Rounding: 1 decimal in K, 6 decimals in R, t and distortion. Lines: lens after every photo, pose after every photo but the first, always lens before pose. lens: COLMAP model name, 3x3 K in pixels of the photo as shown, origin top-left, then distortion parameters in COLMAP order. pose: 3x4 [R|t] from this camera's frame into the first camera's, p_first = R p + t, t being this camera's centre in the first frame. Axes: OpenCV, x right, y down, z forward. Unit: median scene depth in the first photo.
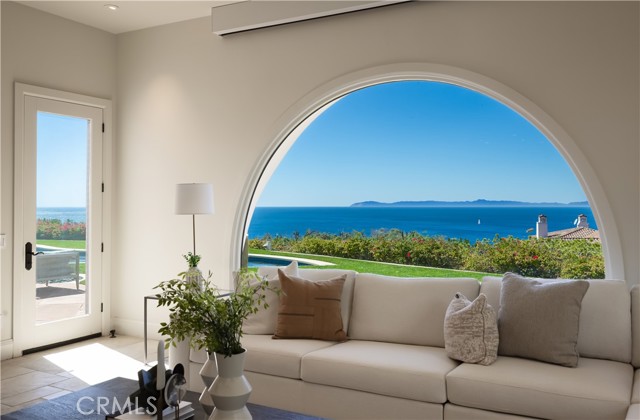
lens RADIAL K [[585.1, 0, 320.0], [0, 585.1, 210.0], [0, 0, 1]] dist [-0.003110, -0.000001]
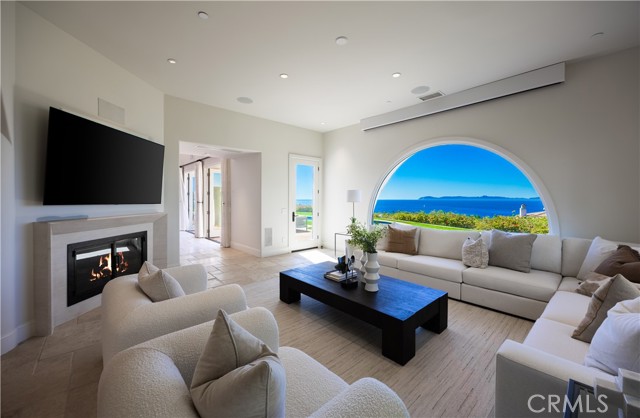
lens RADIAL K [[257.4, 0, 319.6], [0, 257.4, 202.6], [0, 0, 1]] dist [0.000384, -0.000030]
pose [[0.950762, 0.008839, -0.309795, -0.009876], [-0.007163, 0.999953, 0.006546, 0.003195], [0.309838, -0.004005, 0.950781, -0.133463]]
